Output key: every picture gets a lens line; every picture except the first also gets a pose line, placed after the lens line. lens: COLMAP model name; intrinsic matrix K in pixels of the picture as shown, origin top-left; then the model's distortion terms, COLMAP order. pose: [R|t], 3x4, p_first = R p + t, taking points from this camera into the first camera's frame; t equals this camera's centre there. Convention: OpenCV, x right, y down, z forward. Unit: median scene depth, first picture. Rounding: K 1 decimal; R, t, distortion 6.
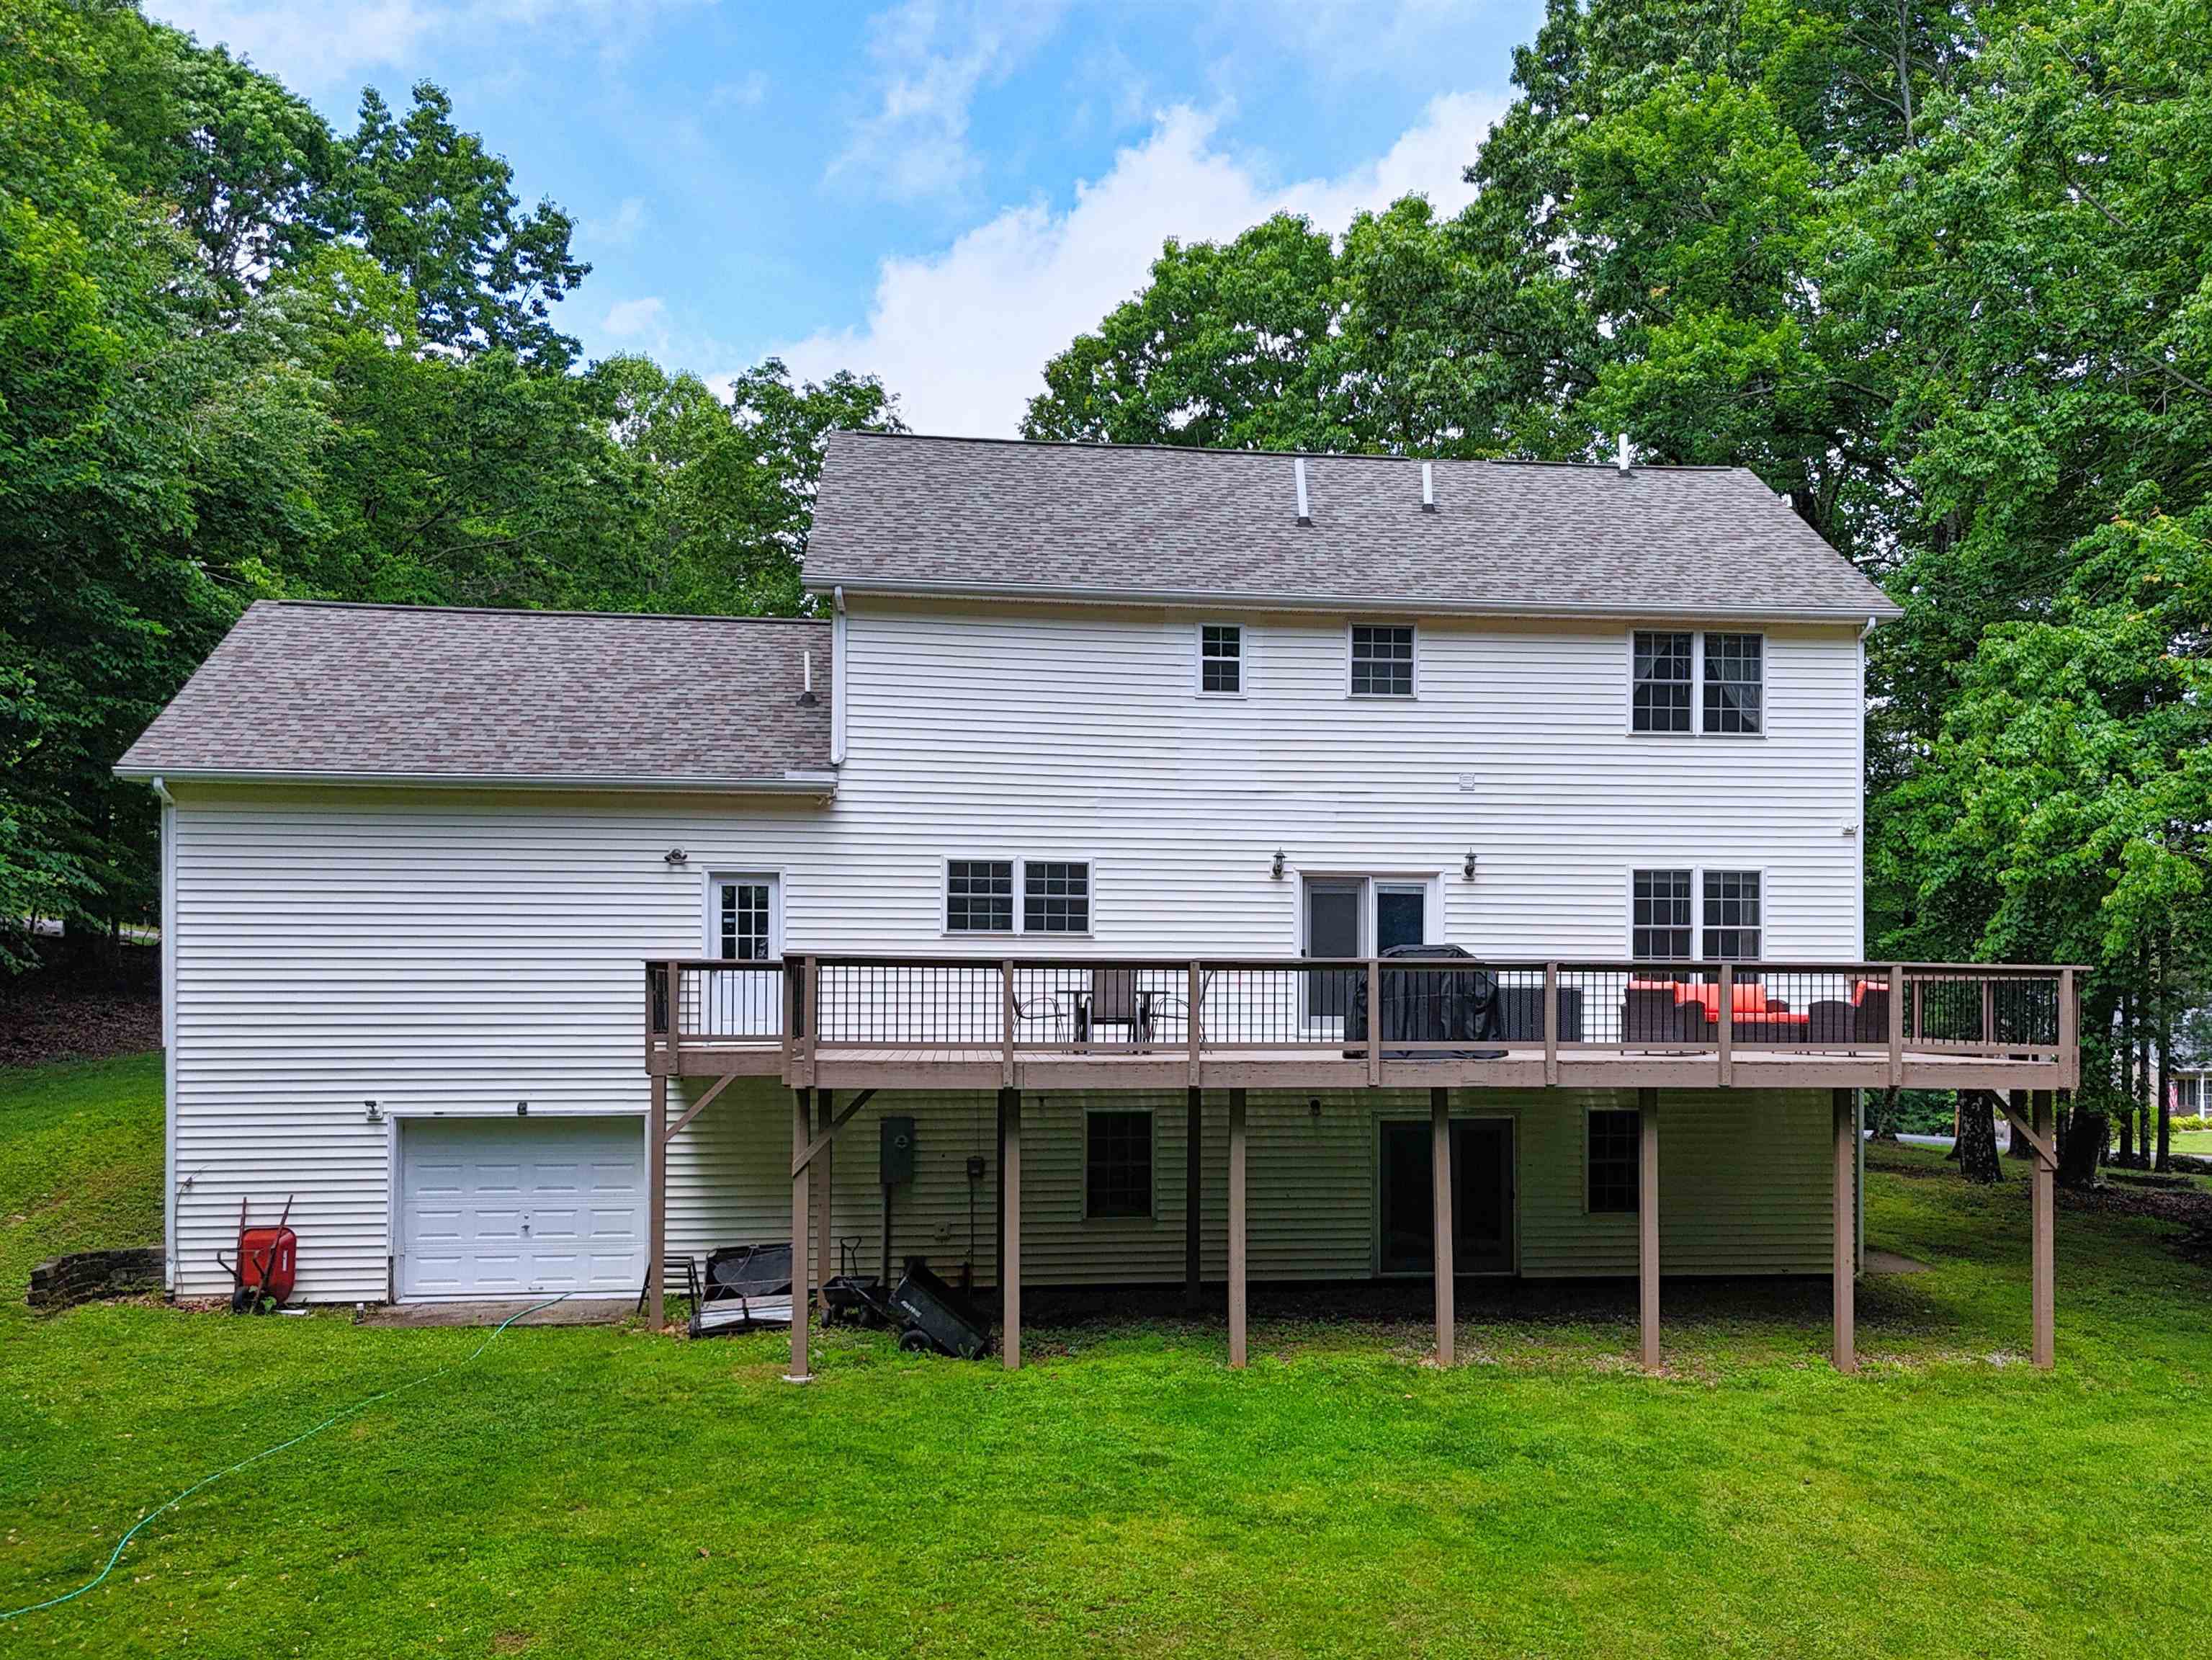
lens RADIAL K [[1744.7, 0, 1236.3], [0, 1744.7, 880.9], [0, 0, 1]] dist [0.043177, -0.044942]
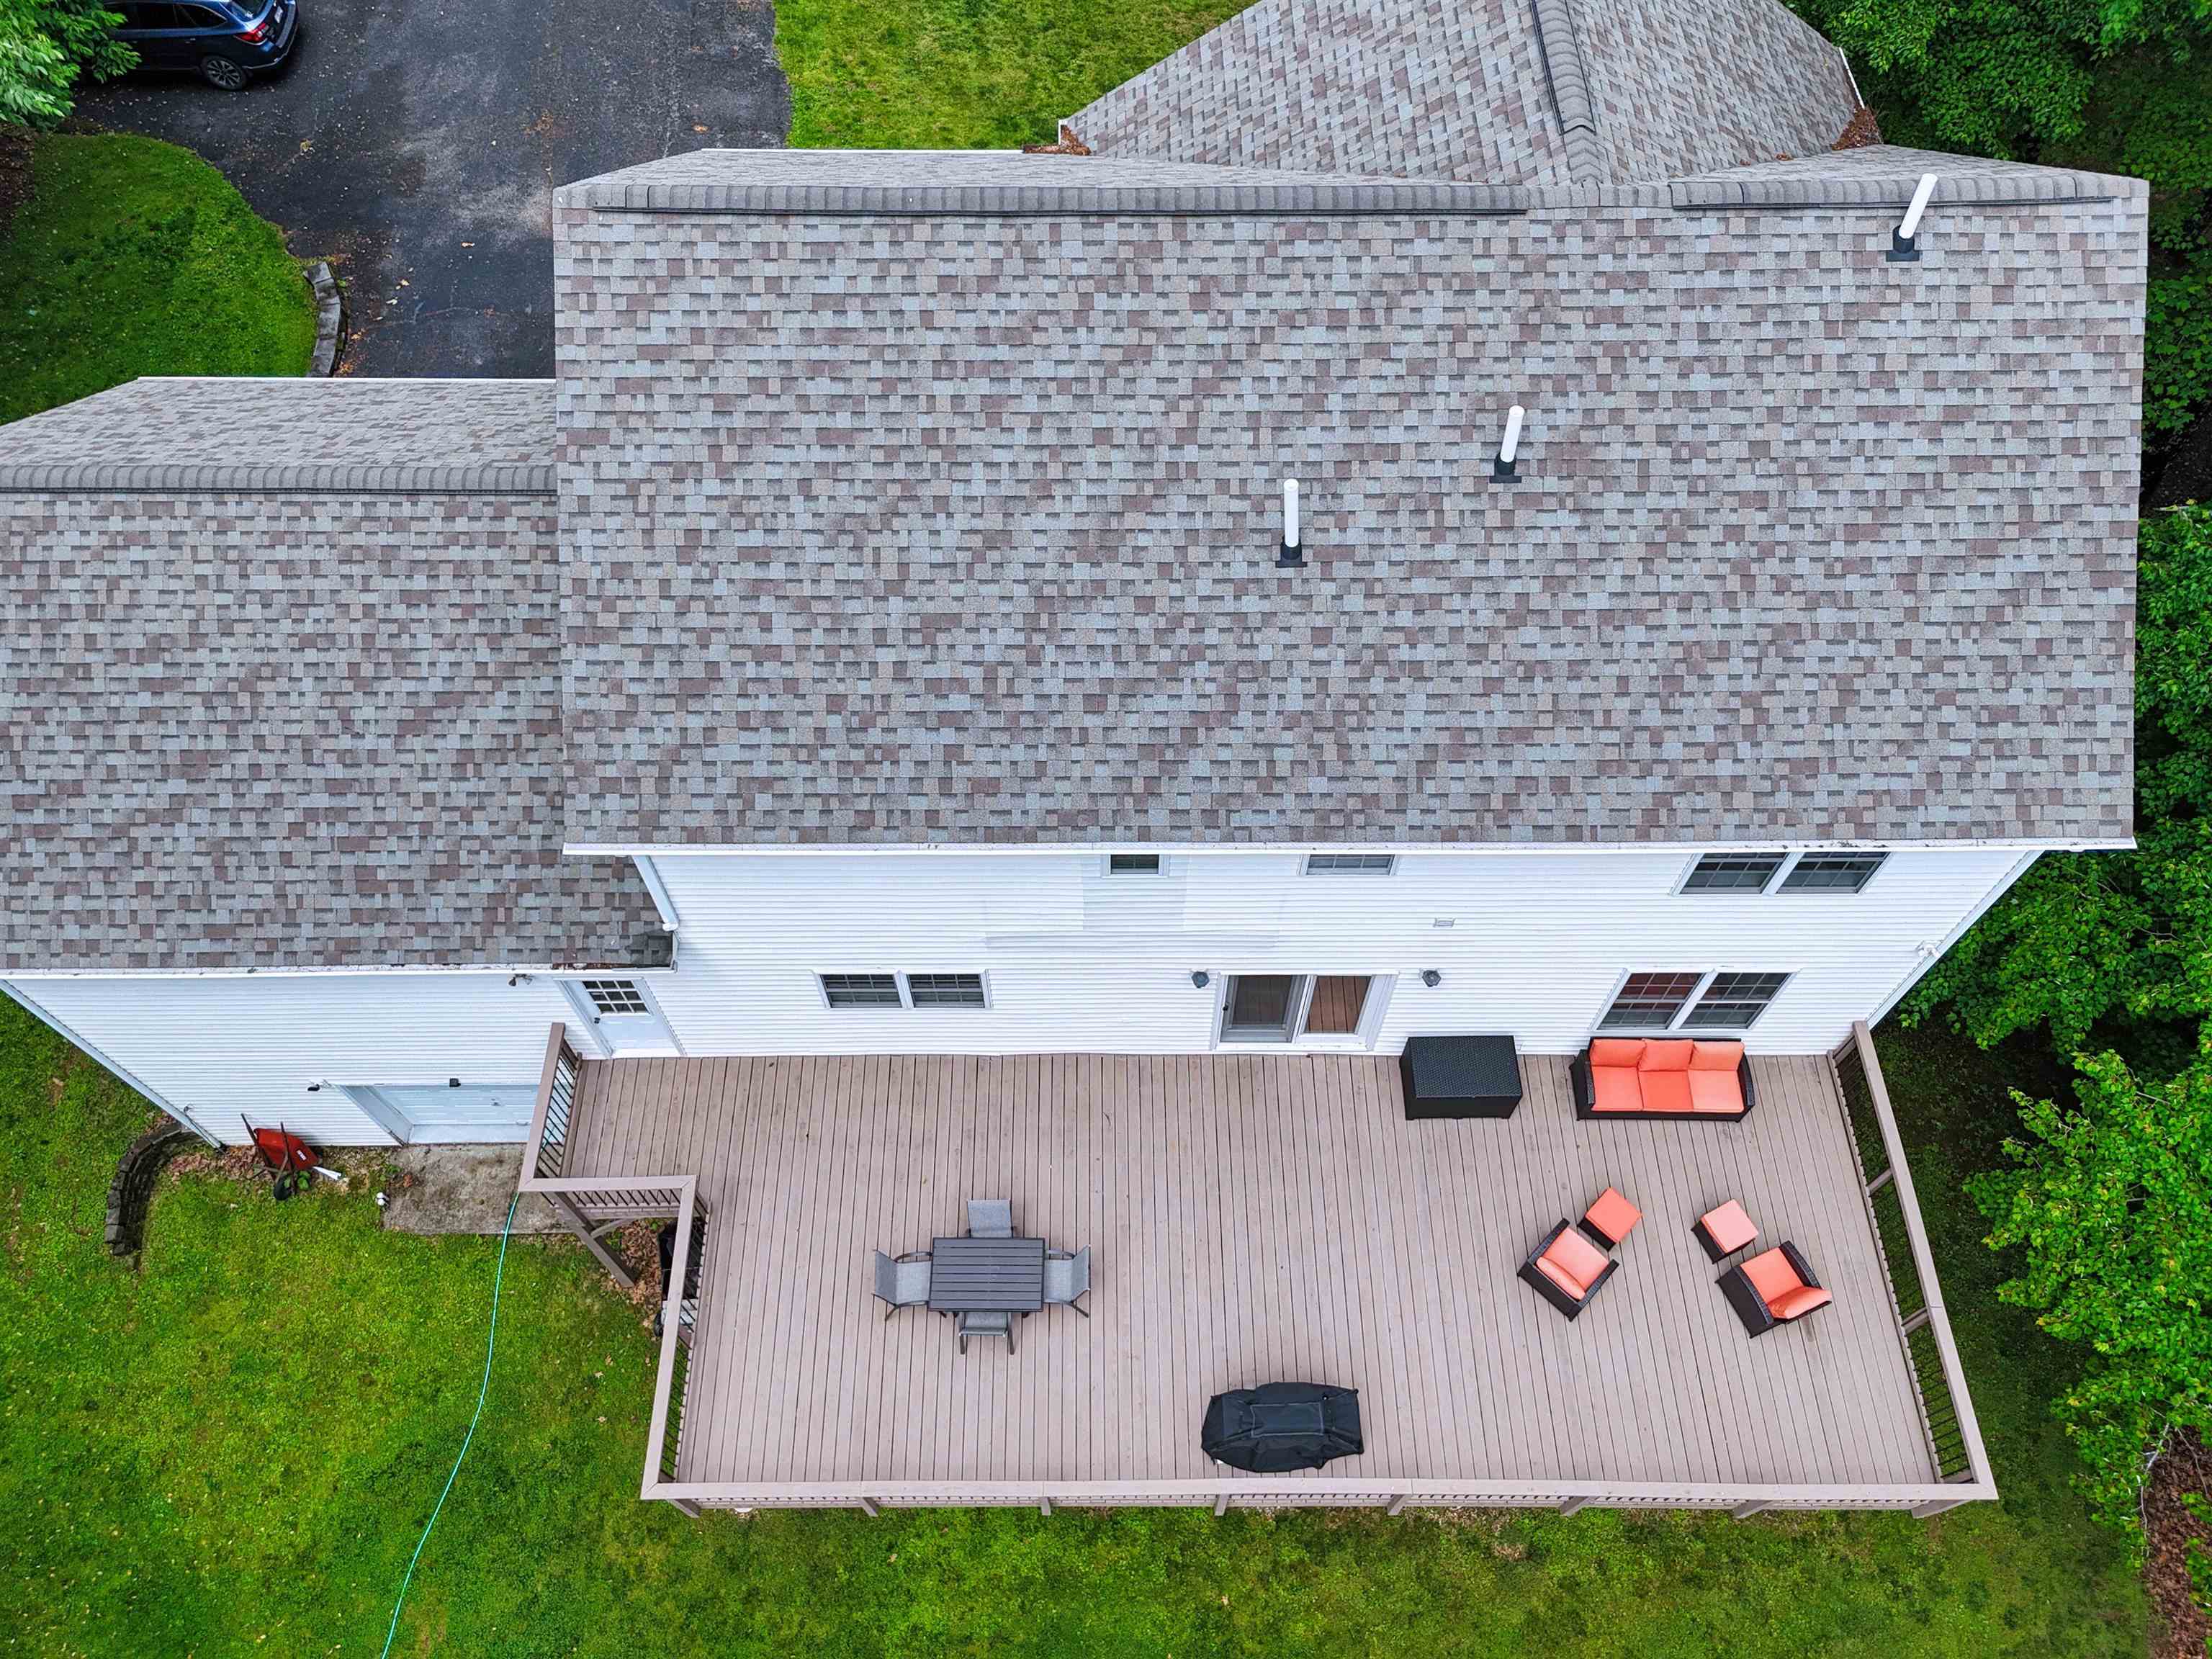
lens RADIAL K [[1659.5, 0, 1124.0], [0, 1659.5, 737.5], [0, 0, 1]] dist [0.058894, -0.063084]
pose [[0.990786, 0.113498, -0.073900, 0.034912], [0.005047, 0.514319, 0.857584, -0.788283], [0.135342, -0.850055, 0.509007, 0.689715]]
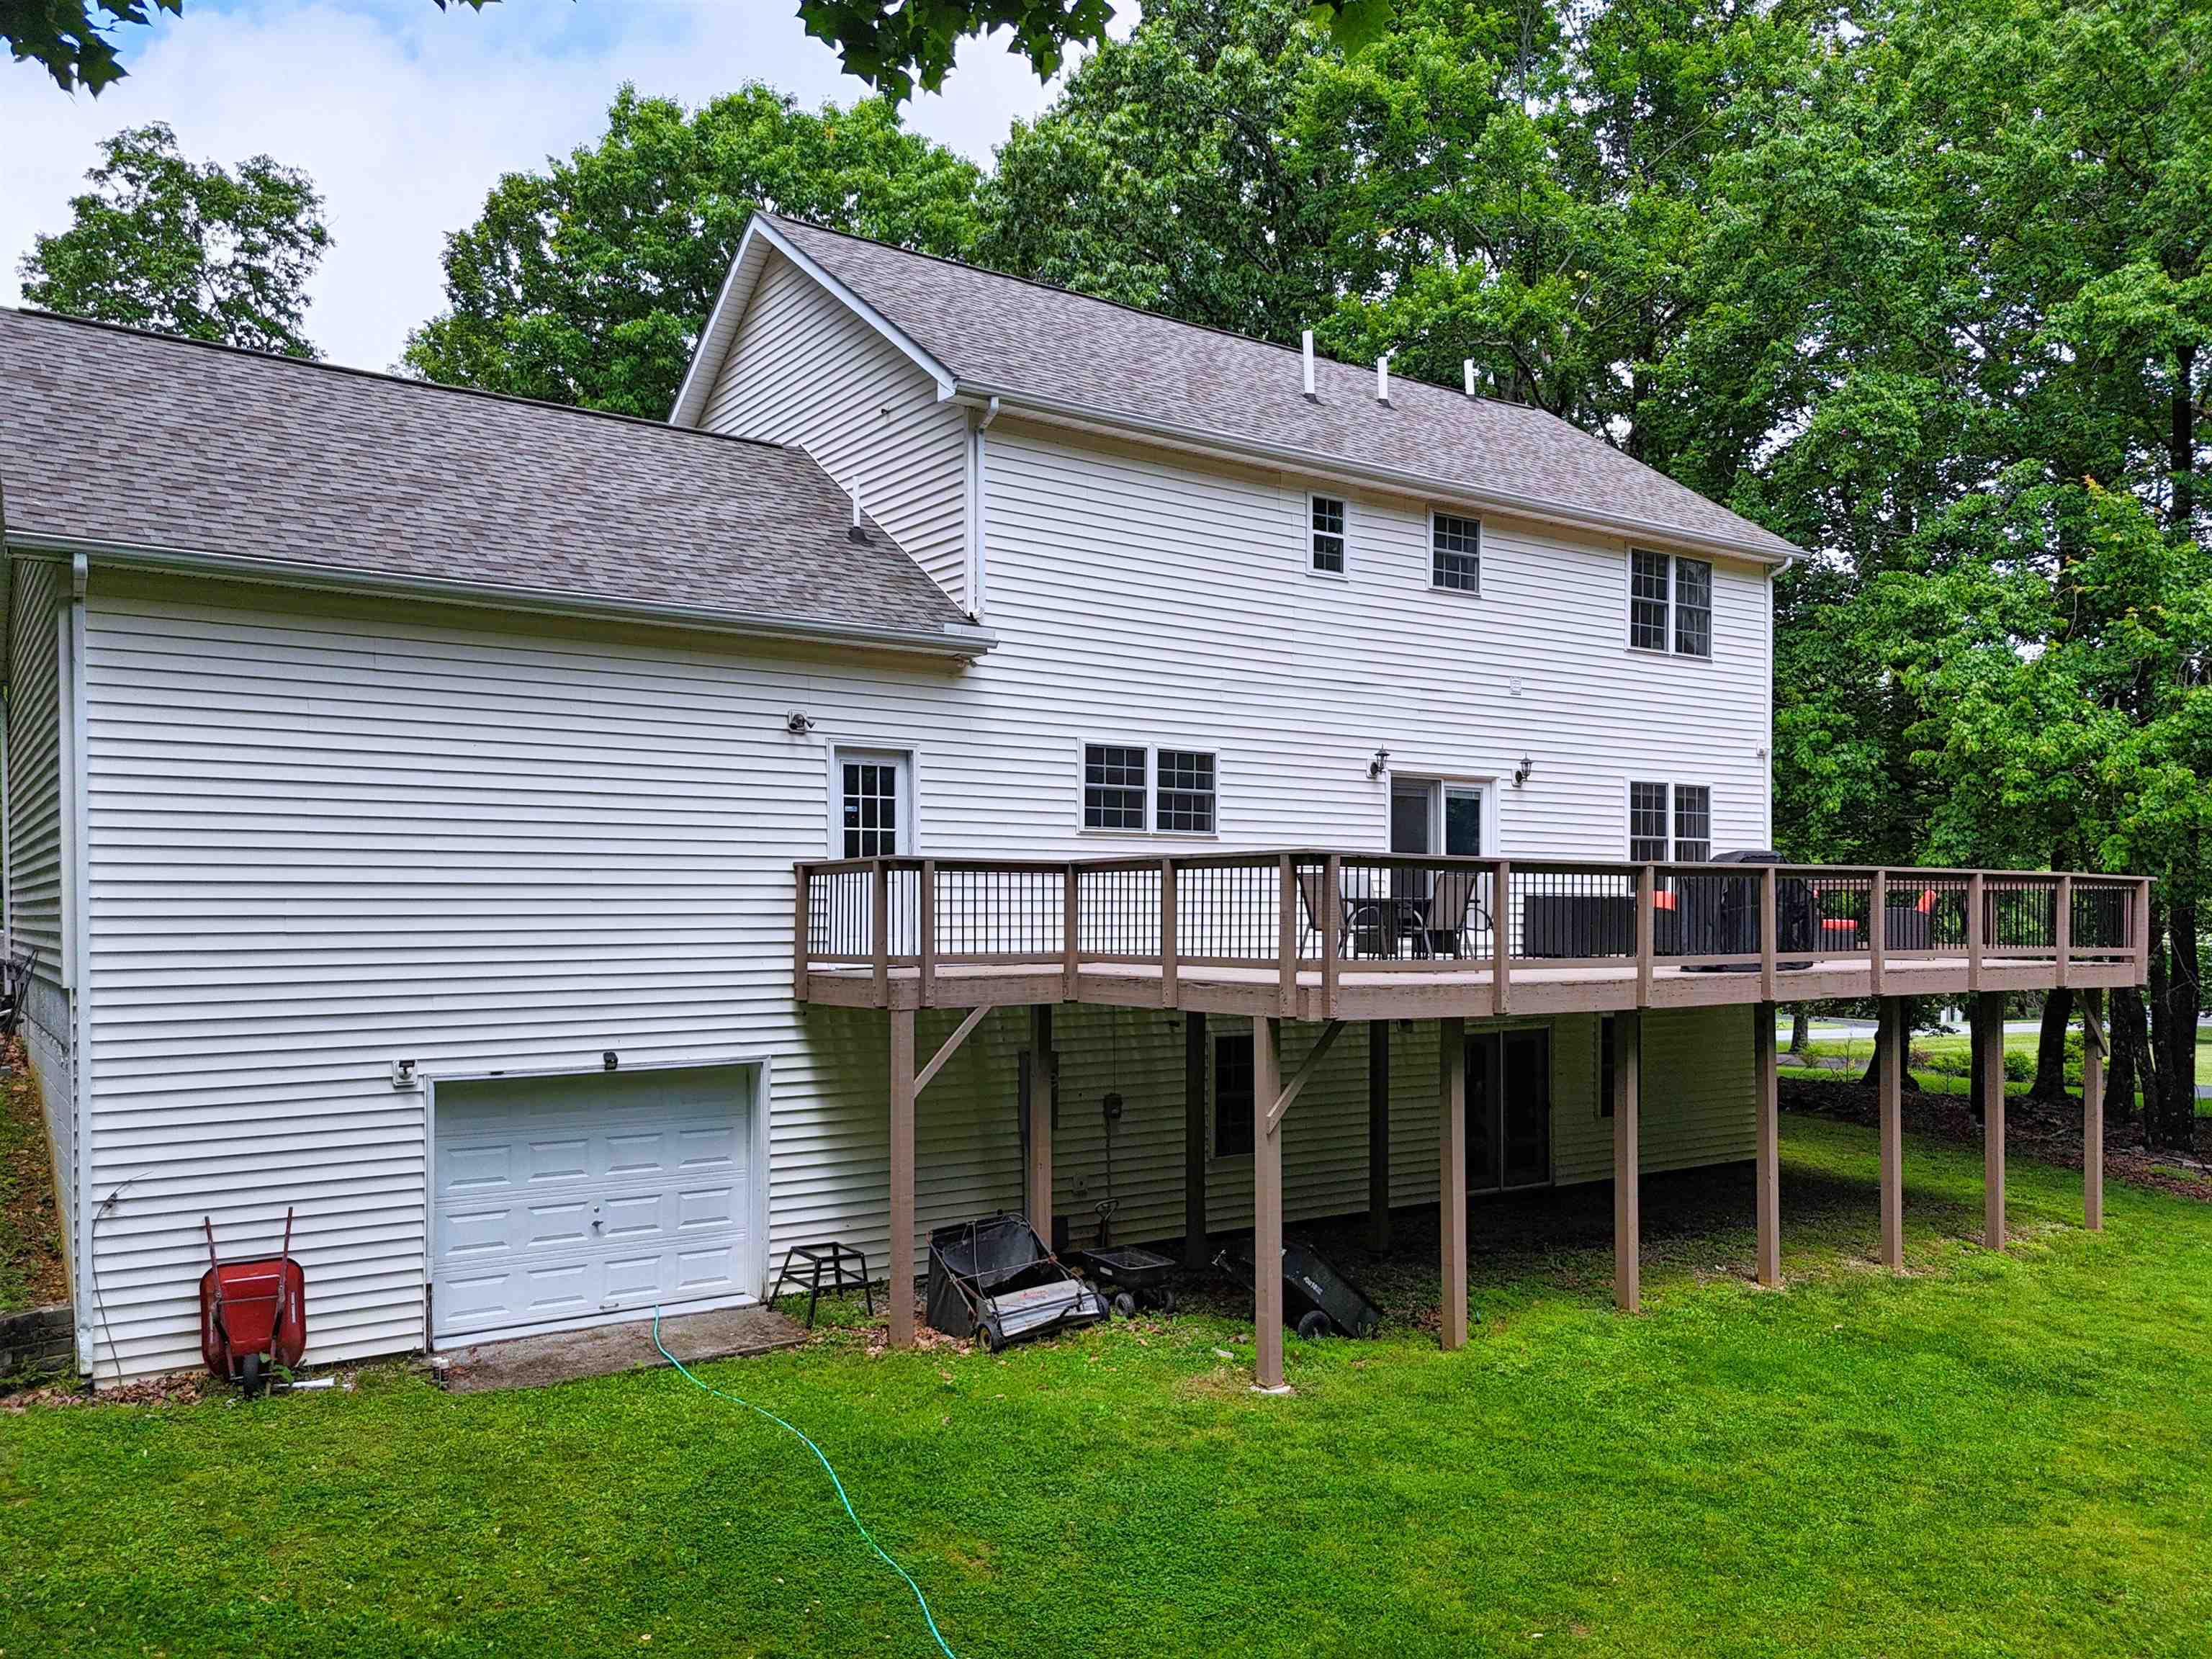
lens RADIAL K [[1624.7, 0, 1080.5], [0, 1624.7, 831.6], [0, 0, 1]] dist [0.014997, 0.000574]
pose [[0.897791, 0.018457, 0.440034, -0.505597], [-0.027073, 0.999545, 0.013312, 0.019937], [-0.439588, -0.023865, 0.897882, 0.300683]]
